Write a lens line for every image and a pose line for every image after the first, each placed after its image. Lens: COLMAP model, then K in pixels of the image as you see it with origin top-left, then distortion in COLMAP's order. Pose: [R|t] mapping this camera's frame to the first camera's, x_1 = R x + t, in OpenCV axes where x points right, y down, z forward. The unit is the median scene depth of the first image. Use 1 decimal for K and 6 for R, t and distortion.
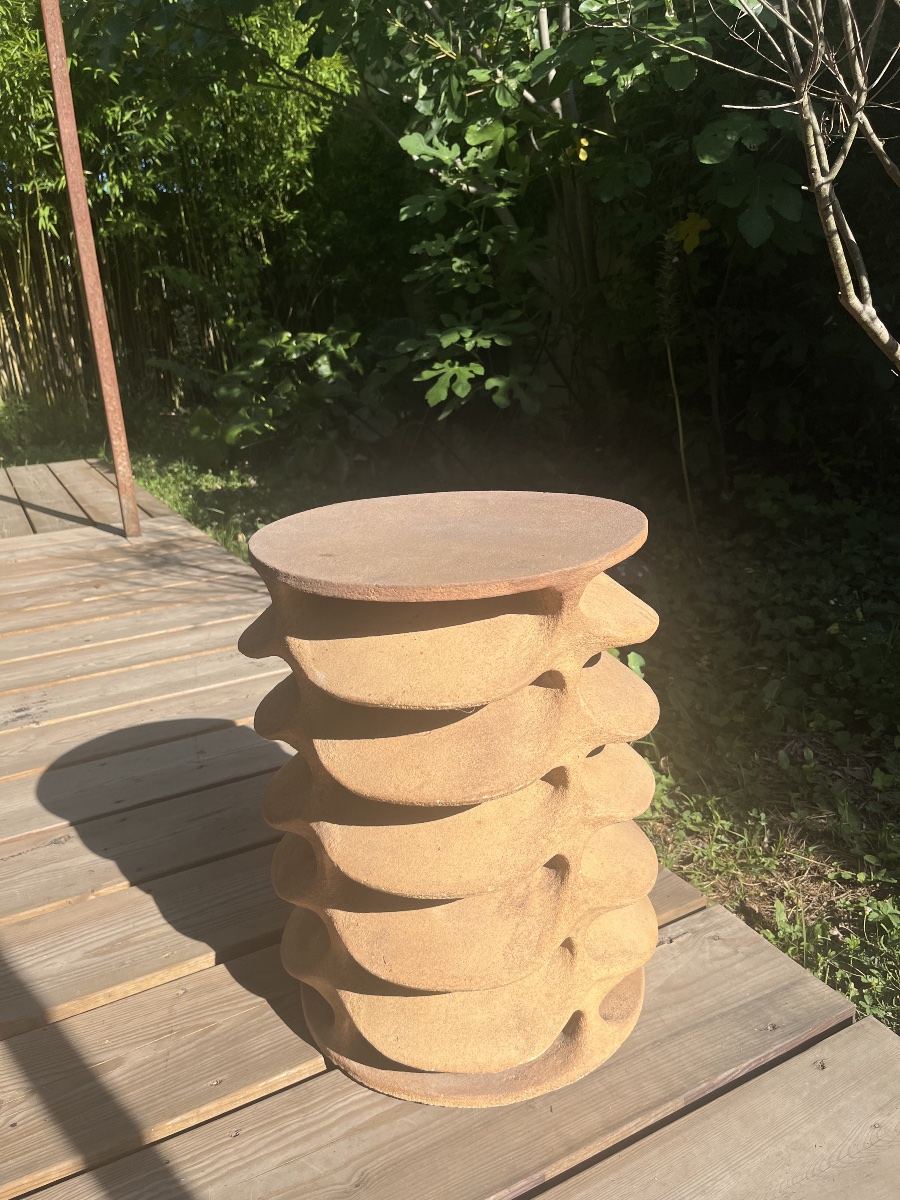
lens RADIAL K [[919.1, 0, 459.4], [0, 919.1, 608.5], [0, 0, 1]] dist [0.063212, -0.091523]
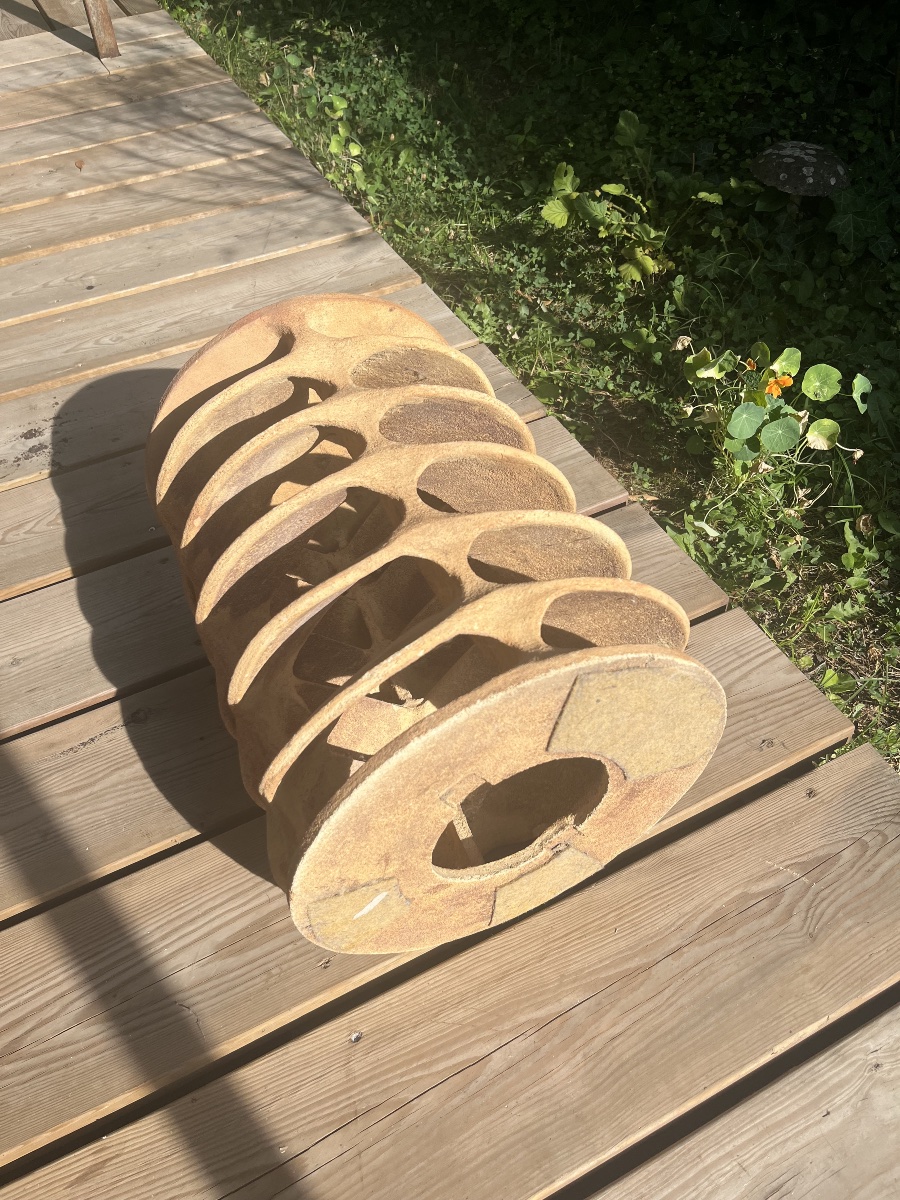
lens RADIAL K [[919.1, 0, 445.6], [0, 919.1, 596.2], [0, 0, 1]] dist [0.063212, -0.091523]
pose [[0.999307, 0.037139, 0.002599, -0.119902], [-0.033134, 0.855360, 0.516973, -0.157177], [0.016977, -0.516700, 0.855998, 0.262783]]
